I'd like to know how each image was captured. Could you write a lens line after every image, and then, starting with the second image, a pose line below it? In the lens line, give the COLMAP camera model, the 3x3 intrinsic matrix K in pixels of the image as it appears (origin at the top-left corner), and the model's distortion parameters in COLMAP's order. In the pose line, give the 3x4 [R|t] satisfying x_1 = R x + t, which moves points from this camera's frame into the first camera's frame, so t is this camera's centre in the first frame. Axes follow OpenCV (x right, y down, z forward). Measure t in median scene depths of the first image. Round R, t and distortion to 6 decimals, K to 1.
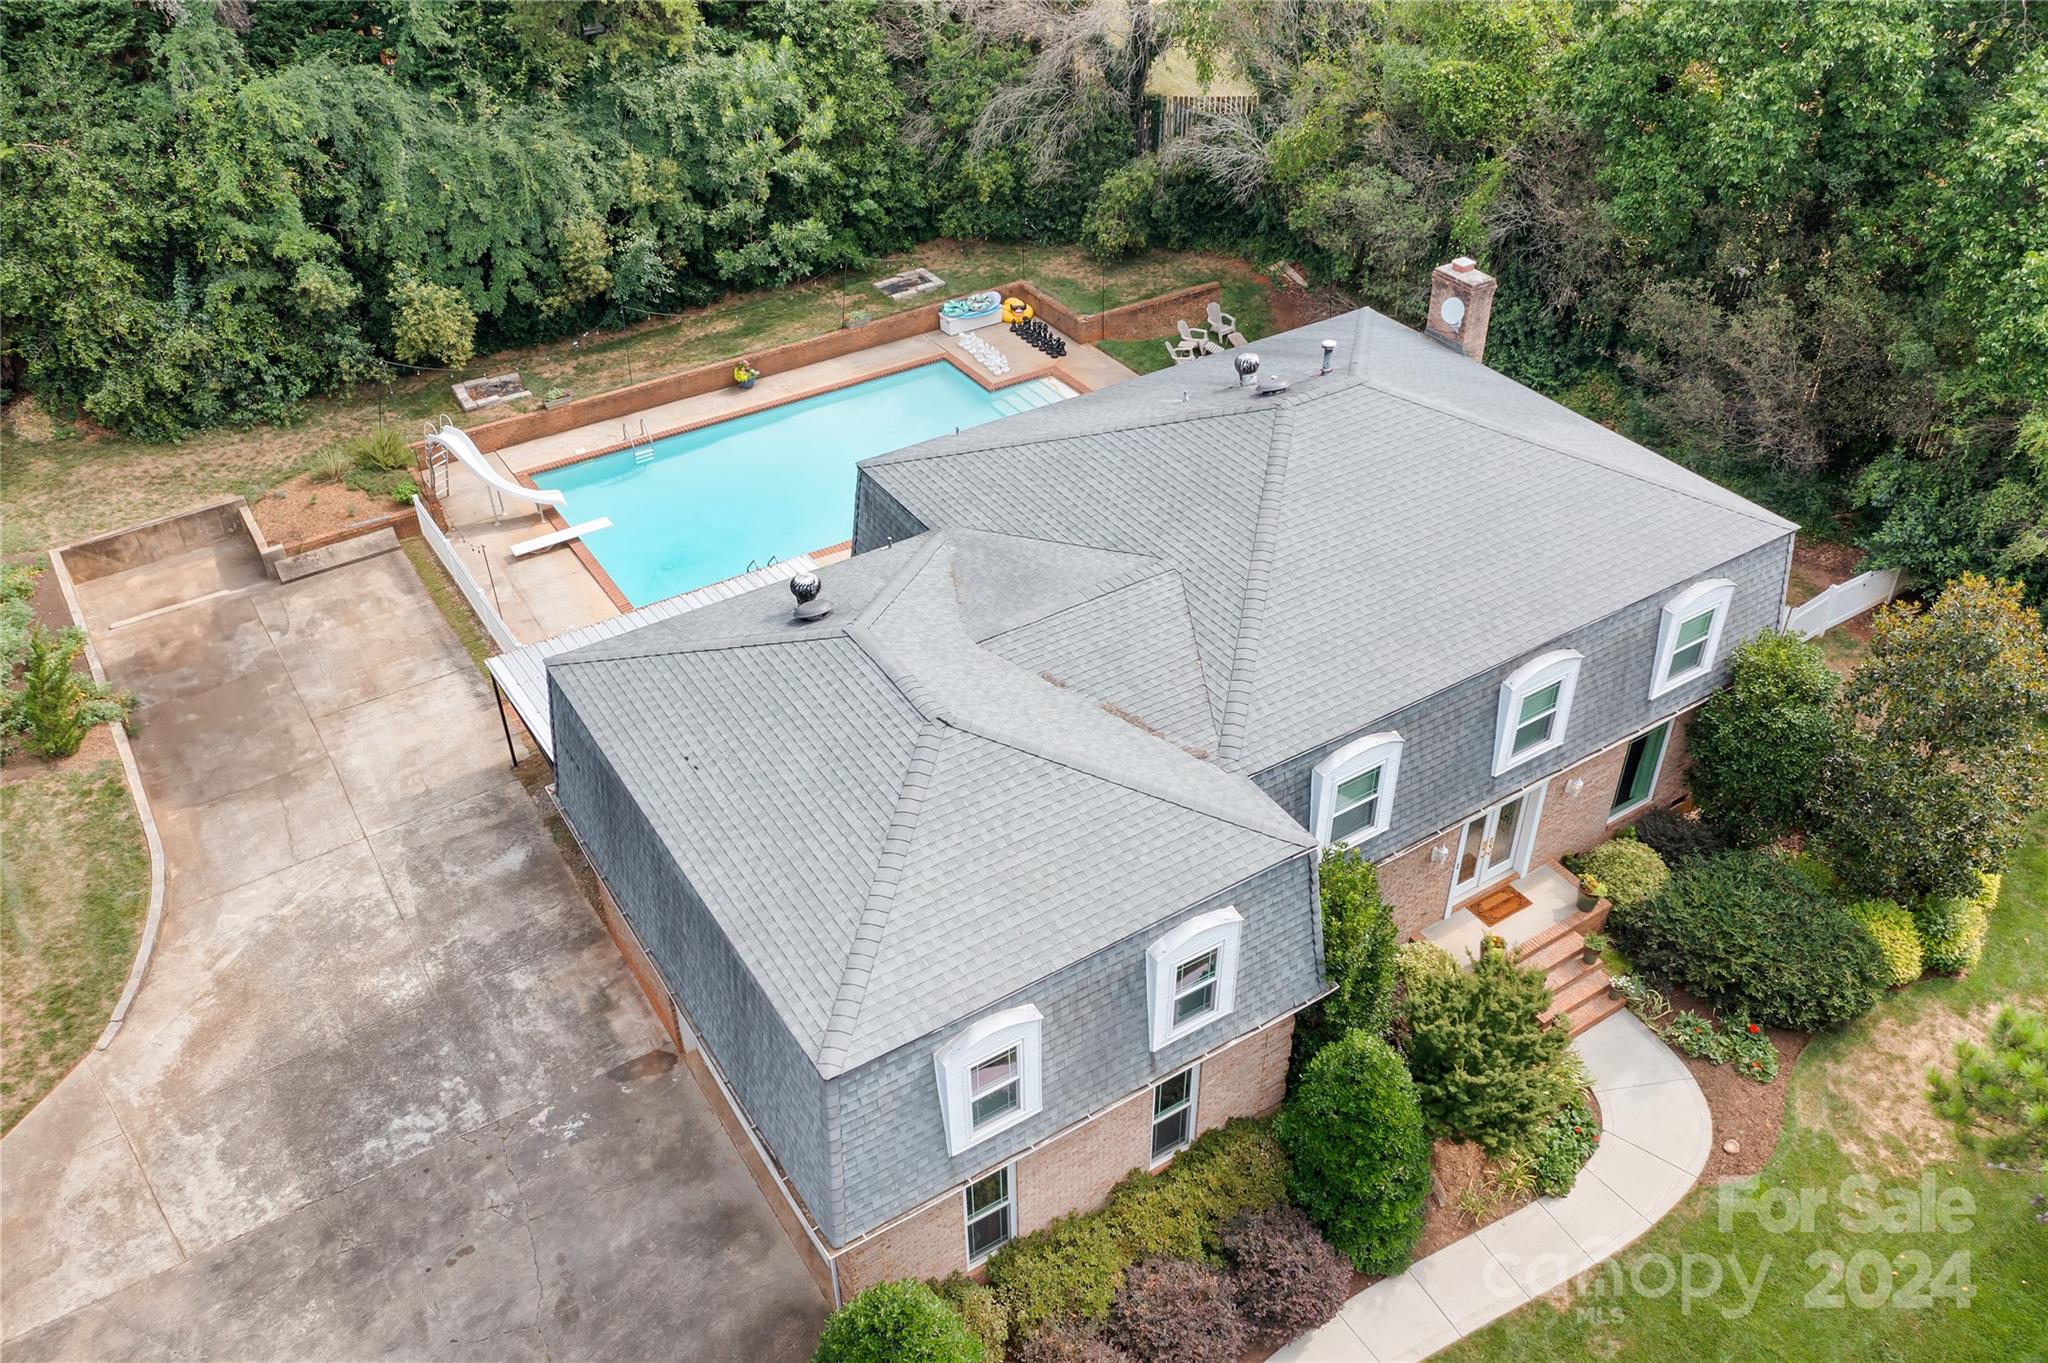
lens RADIAL K [[1623.3, 0, 1024.0], [0, 1623.3, 681.5], [0, 0, 1]] dist [-0.023202, 0.006635]
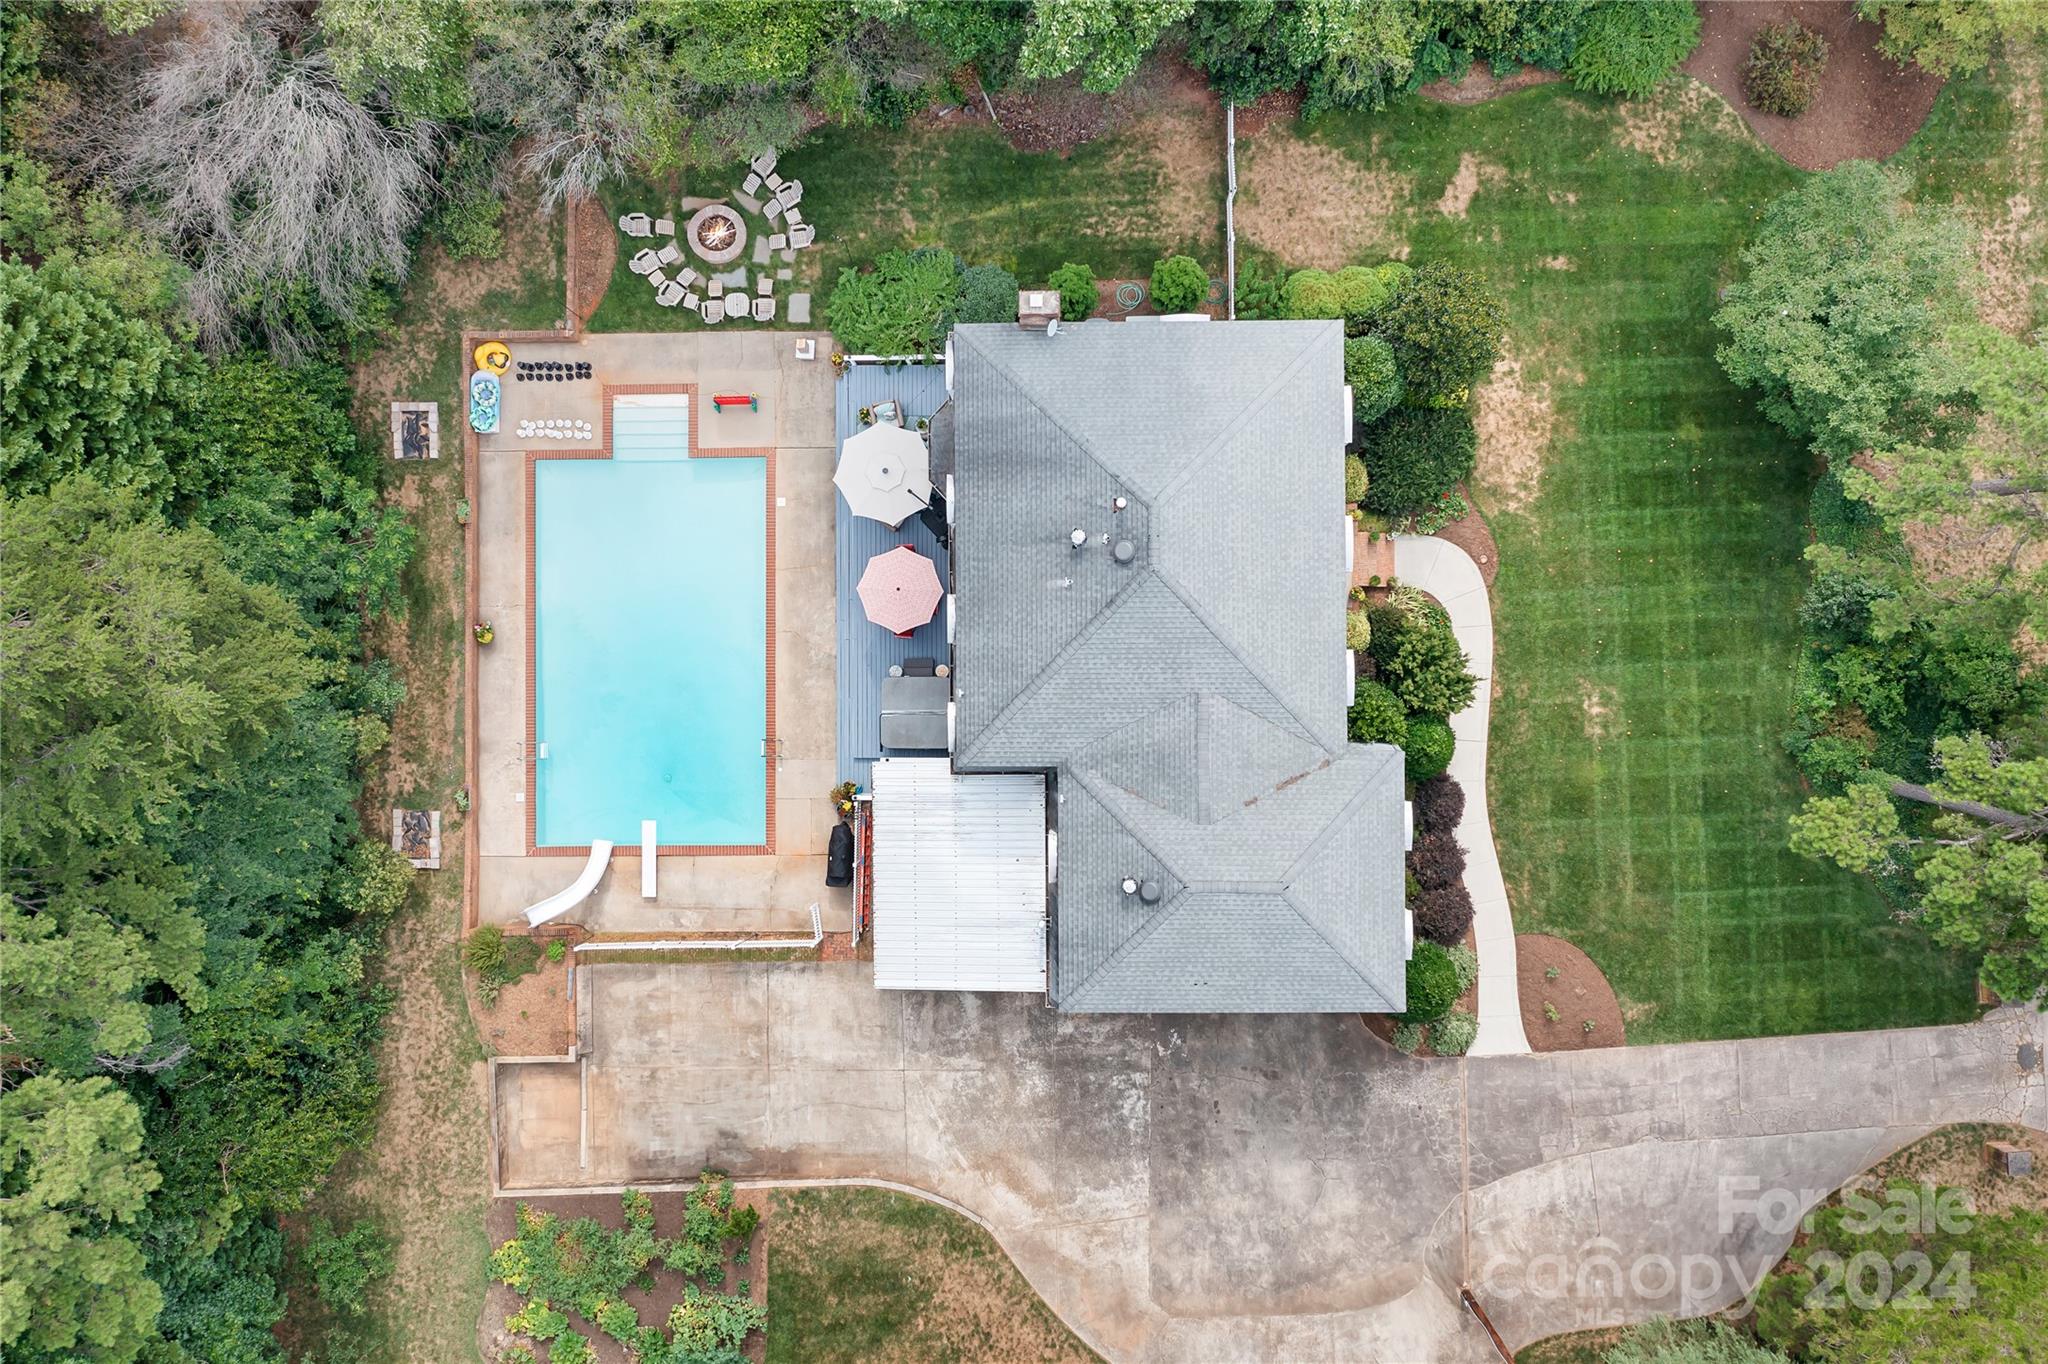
lens RADIAL K [[1623.3, 0, 1024.0], [0, 1623.3, 682.0], [0, 0, 1]] dist [-0.023202, 0.006635]
pose [[0.530734, -0.847501, 0.007925, -0.016690], [0.518722, 0.332208, 0.787760, -1.480275], [-0.670260, -0.413980, 0.615932, 0.059105]]
